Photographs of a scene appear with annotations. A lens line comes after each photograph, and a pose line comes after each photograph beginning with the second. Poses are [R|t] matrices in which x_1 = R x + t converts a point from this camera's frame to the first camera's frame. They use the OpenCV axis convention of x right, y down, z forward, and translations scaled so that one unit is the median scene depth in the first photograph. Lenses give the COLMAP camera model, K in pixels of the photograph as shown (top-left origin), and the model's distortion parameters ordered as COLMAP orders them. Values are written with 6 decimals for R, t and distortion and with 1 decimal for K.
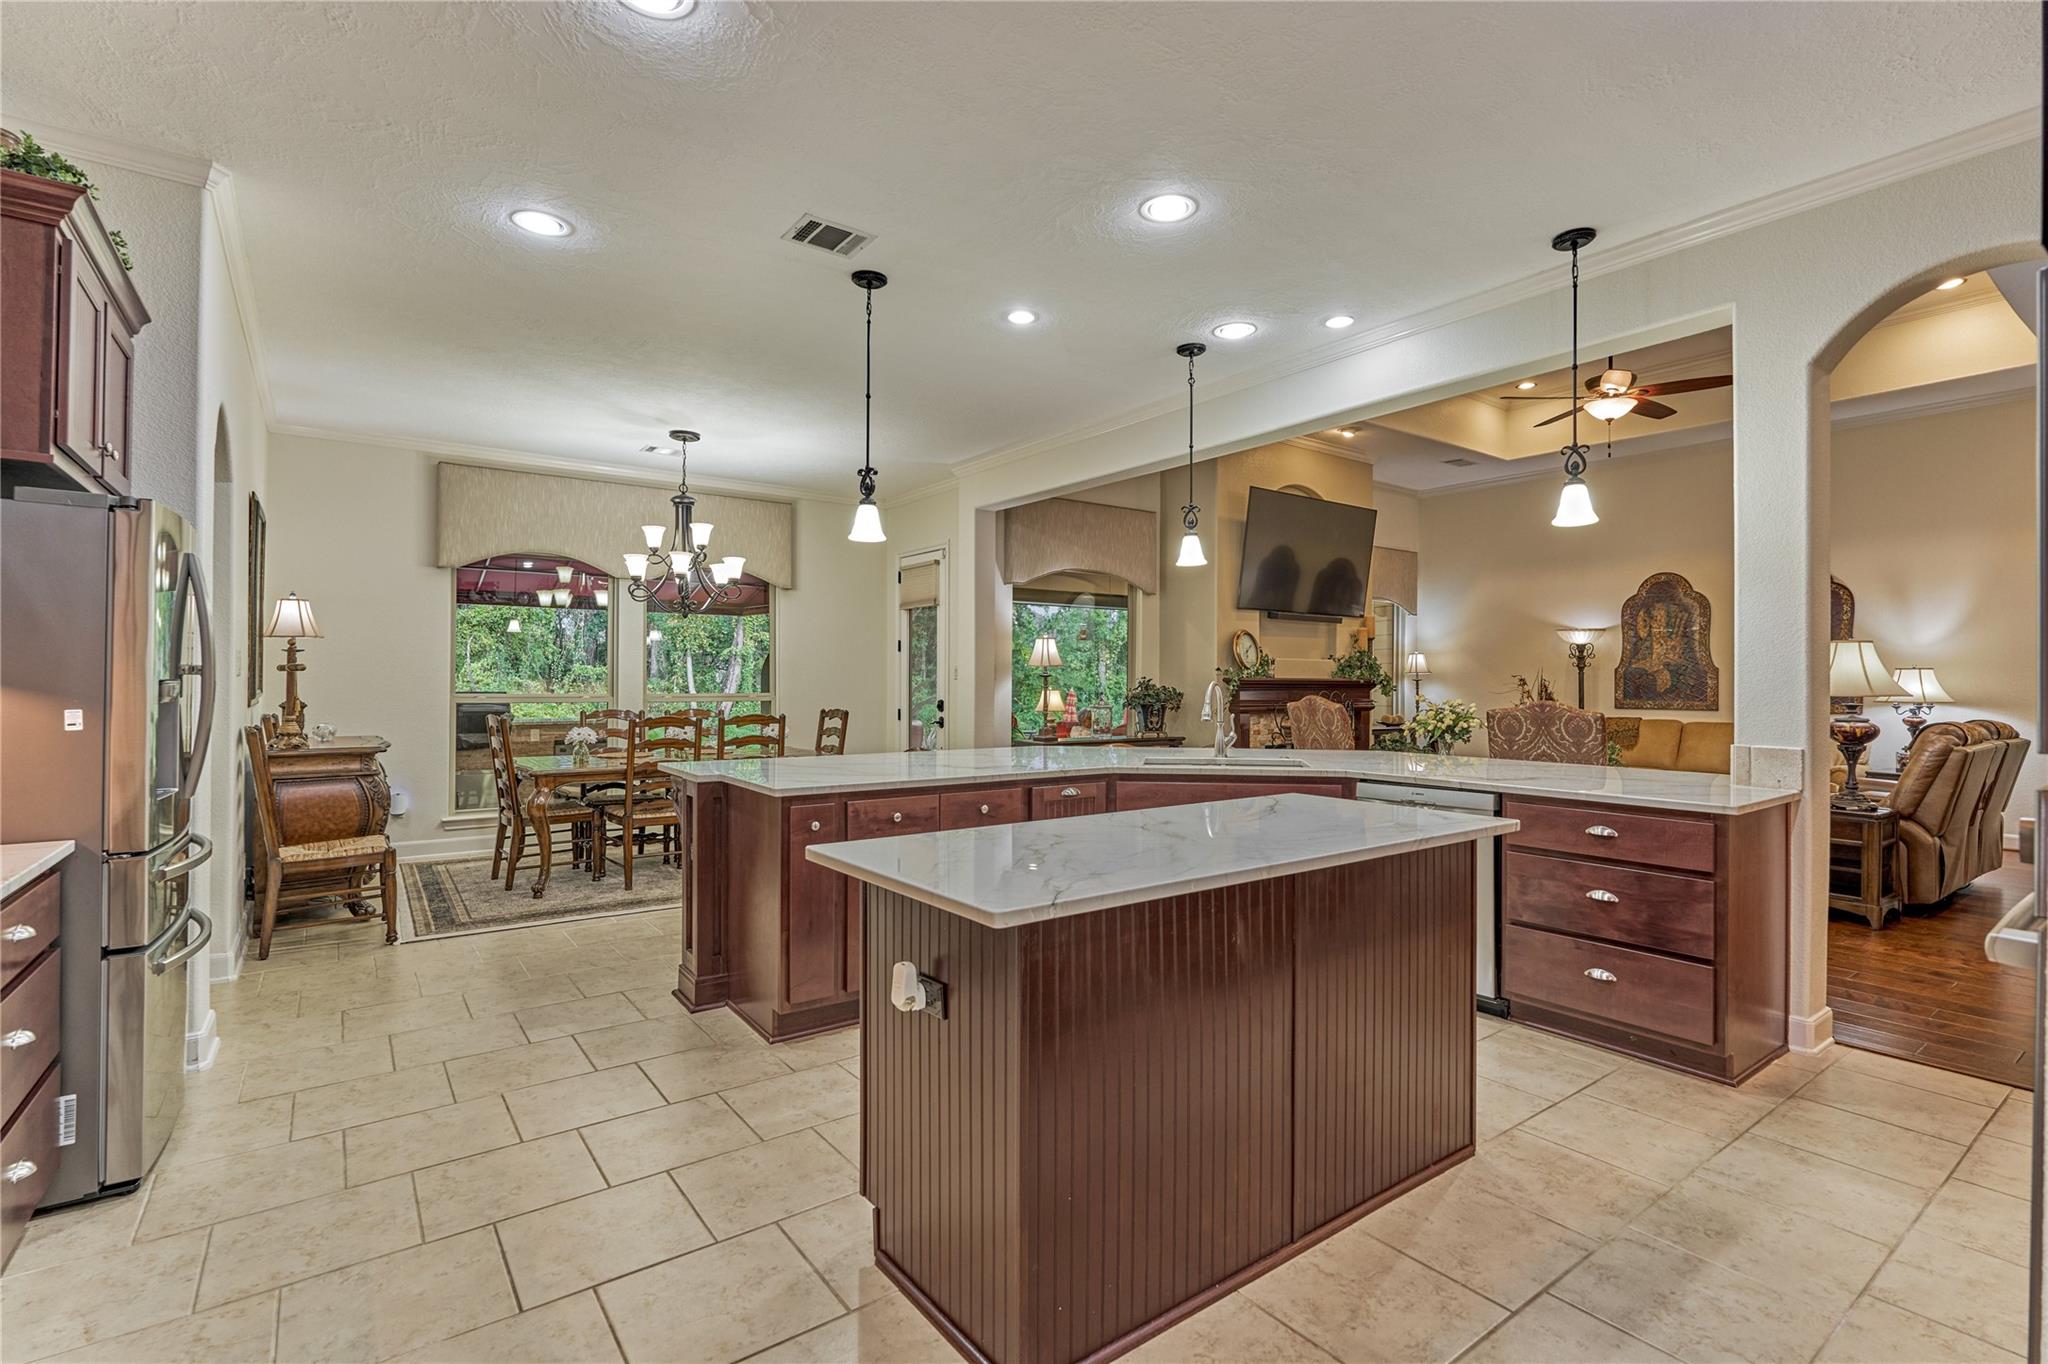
lens RADIAL K [[967.6, 0, 1021.0], [0, 967.6, 672.5], [0, 0, 1]] dist [-0.010021, 0.001411]
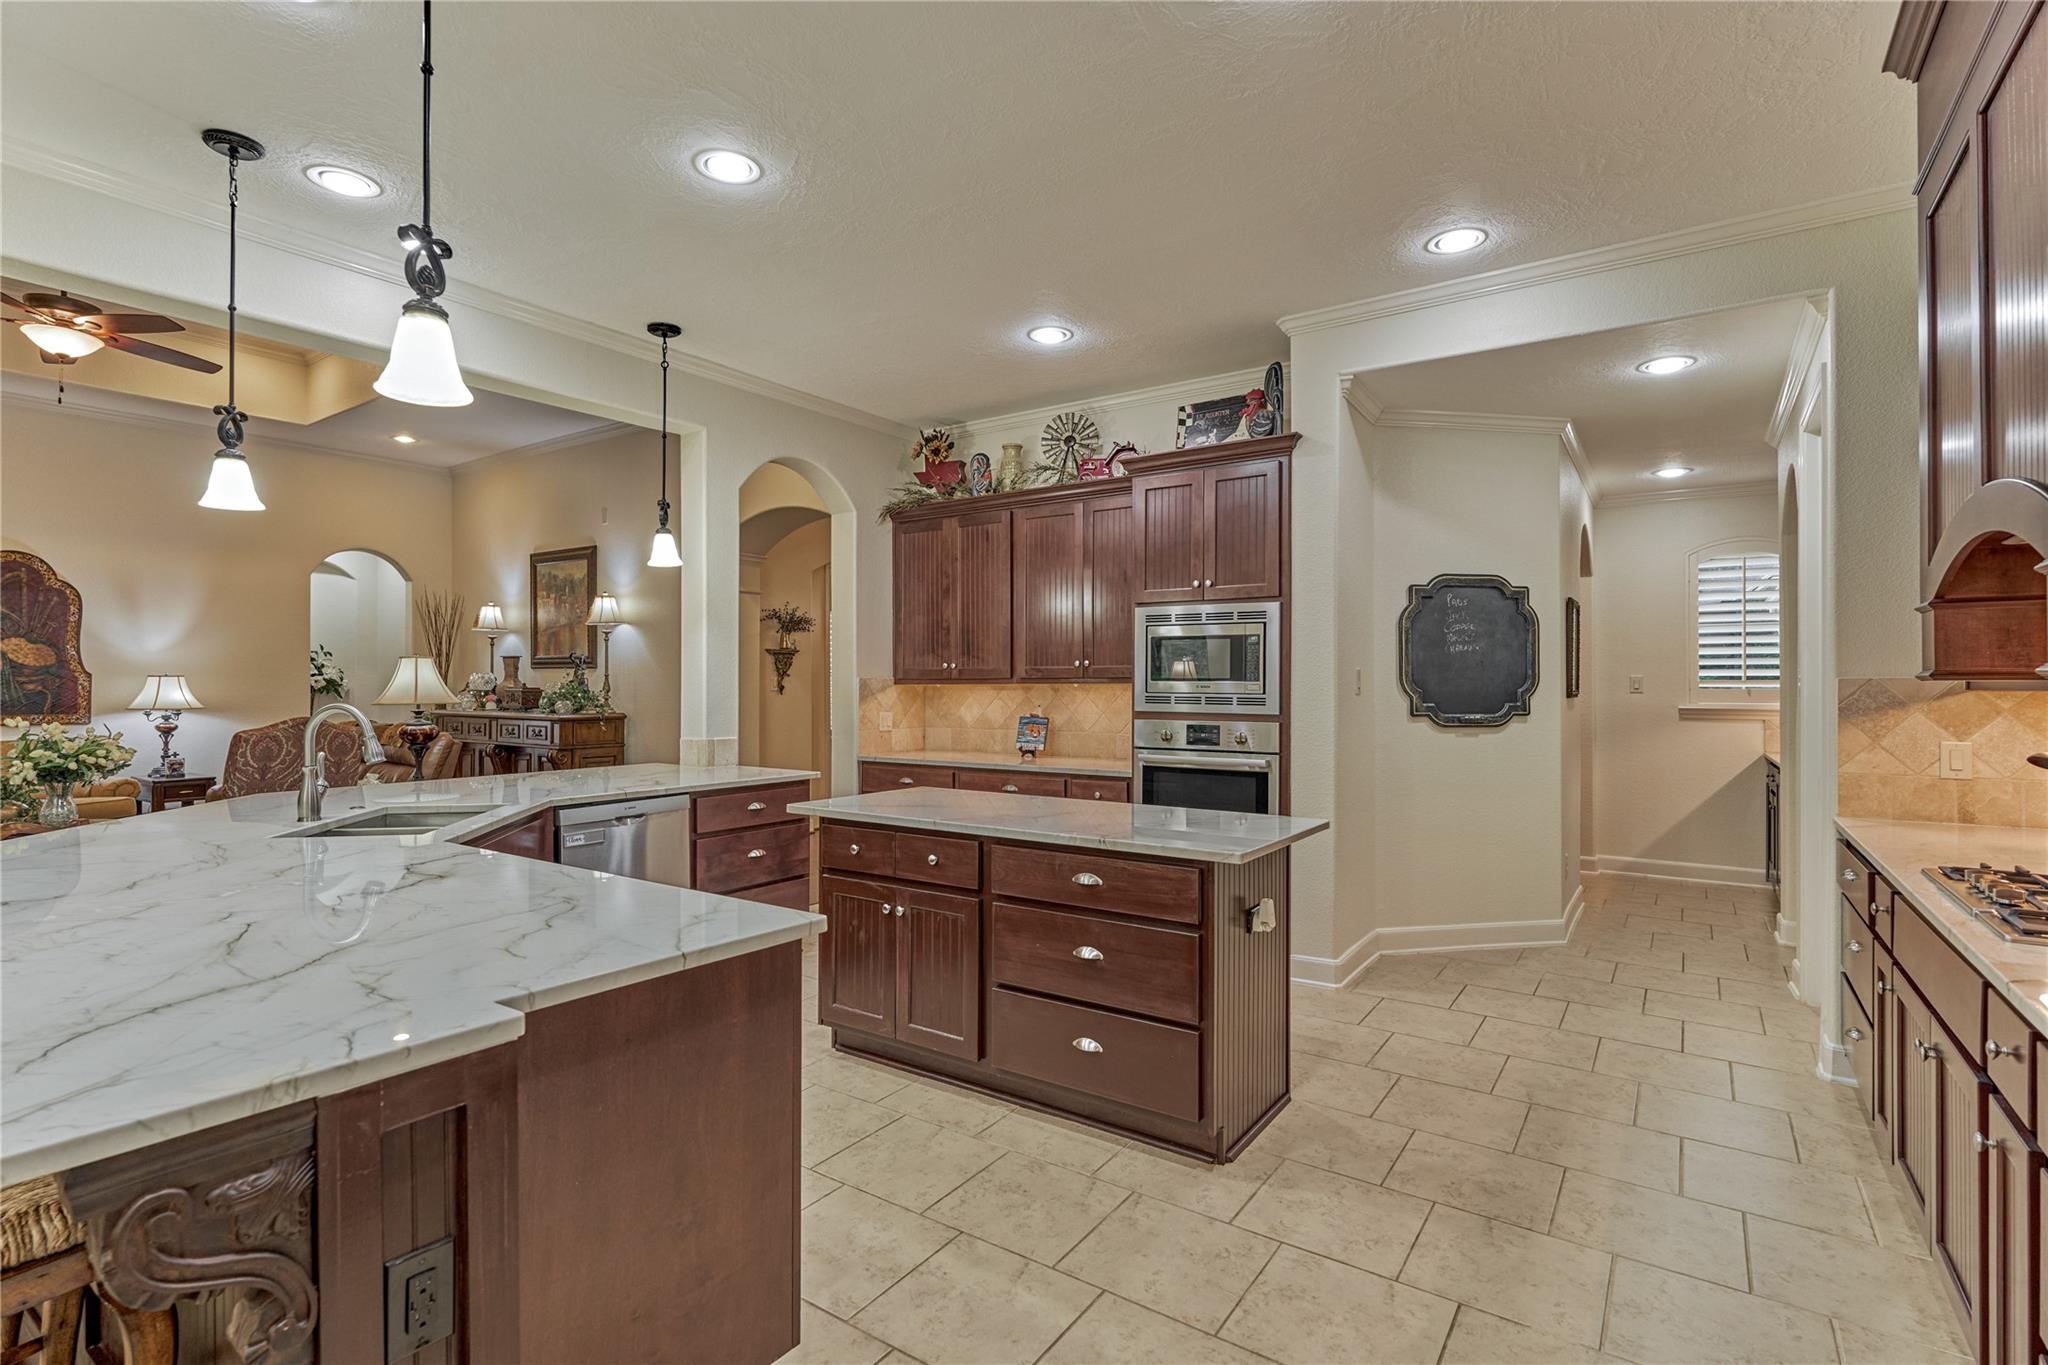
lens RADIAL K [[967.6, 0, 1043.6], [0, 967.6, 682.4], [0, 0, 1]] dist [-0.010021, 0.001411]
pose [[-0.347307, -0.001738, 0.937750, -0.490689], [-0.010531, 0.999942, -0.002047, -0.007546], [-0.937692, -0.010586, -0.347306, 0.653936]]
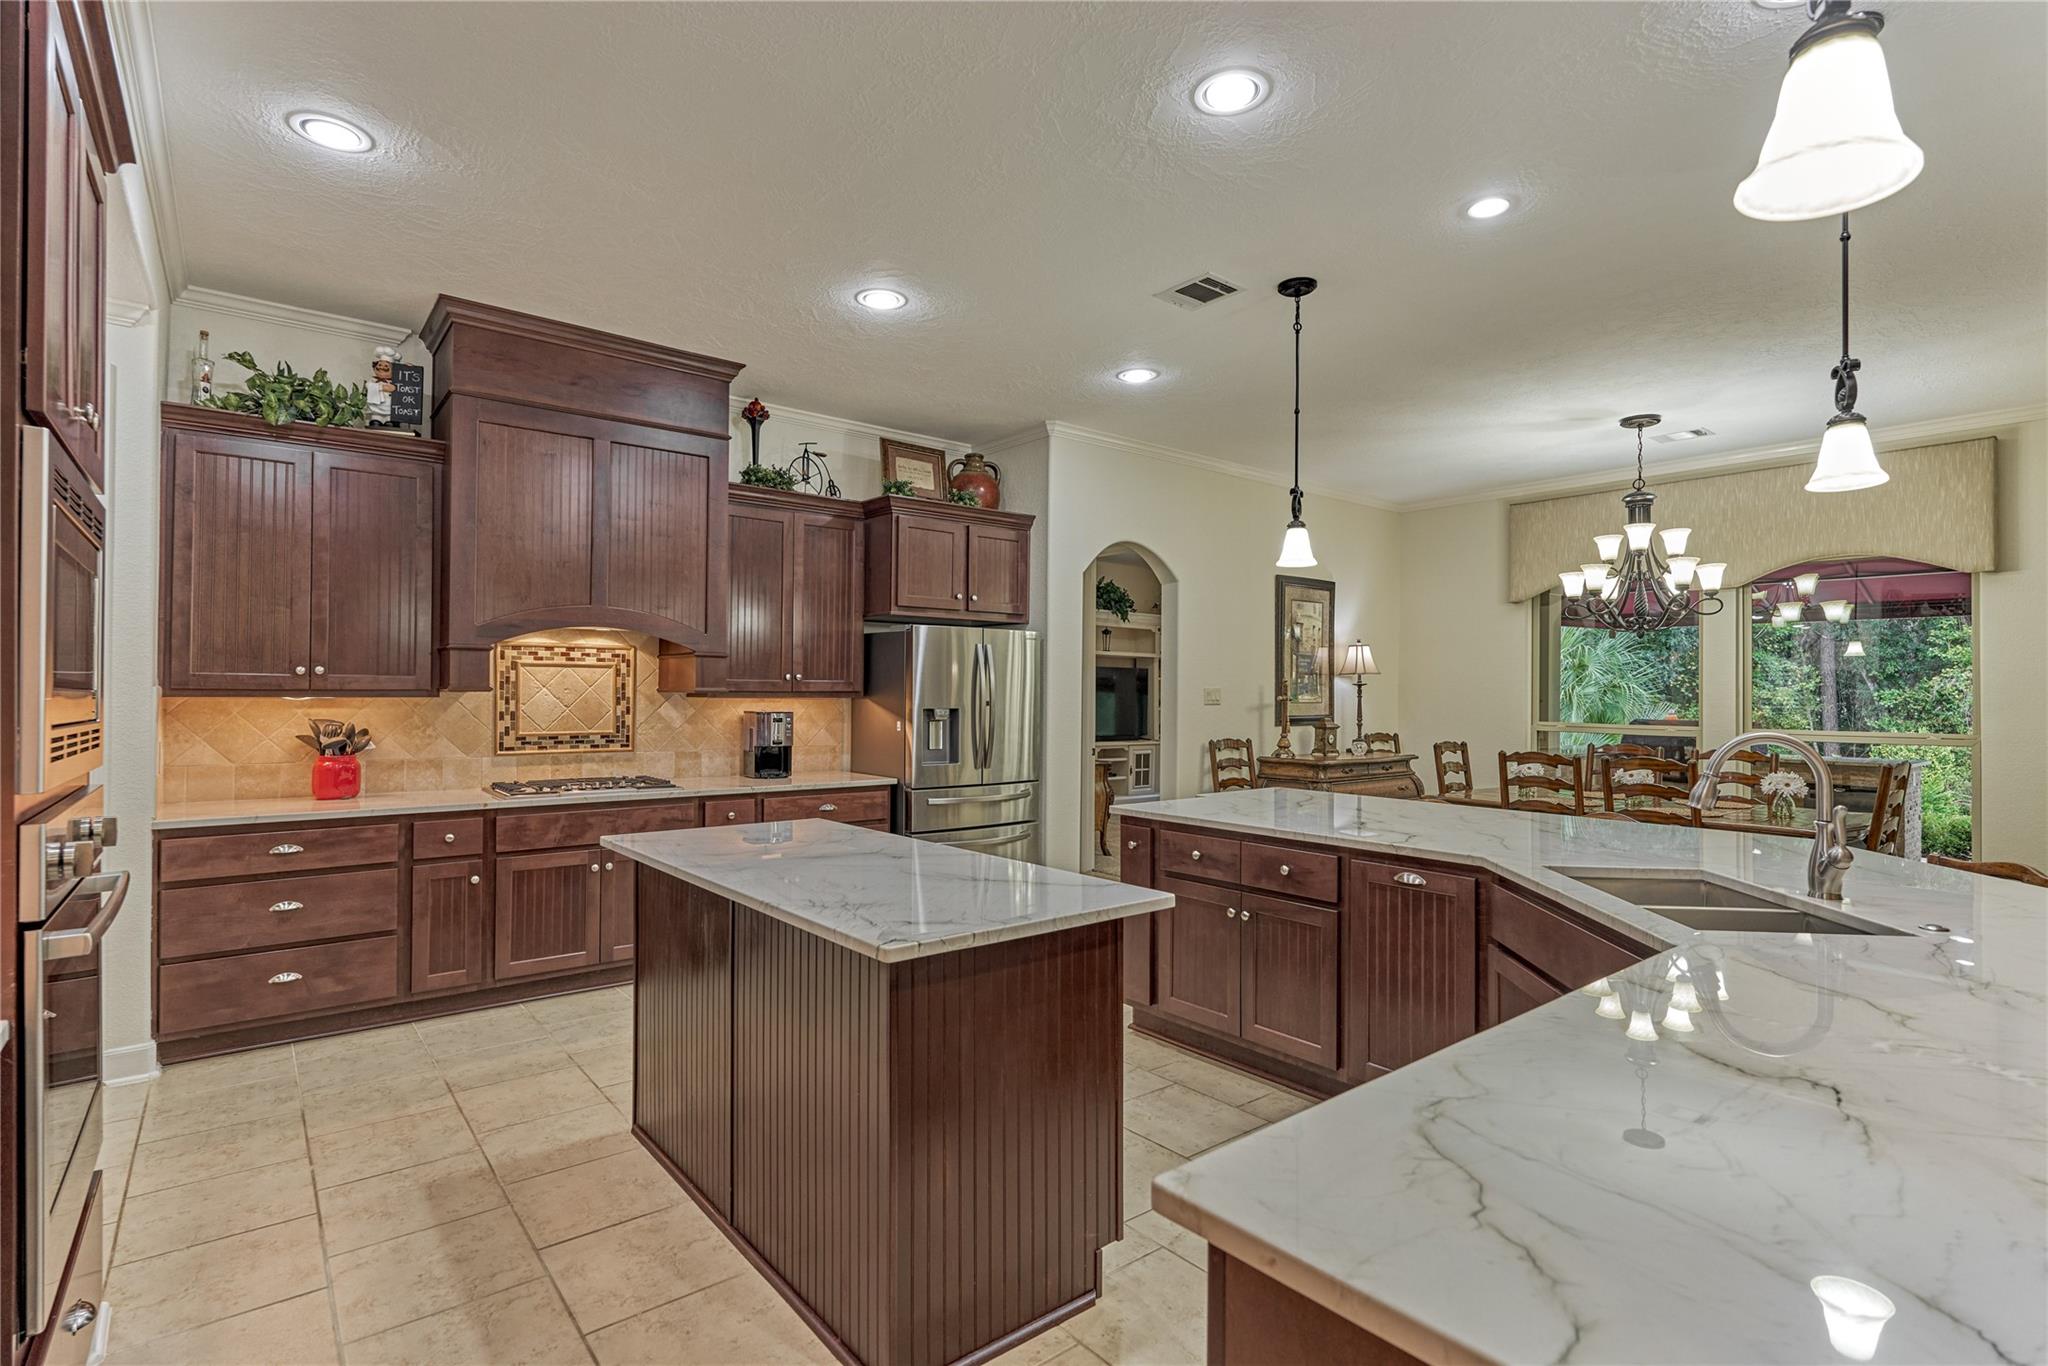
lens RADIAL K [[967.6, 0, 1024.2], [0, 967.6, 685.8], [0, 0, 1]] dist [-0.010021, 0.001411]
pose [[0.046791, -0.012159, -0.998831, 0.563716], [0.003753, 0.999921, -0.011996, -0.007081], [0.998898, -0.003188, 0.046833, 0.511534]]
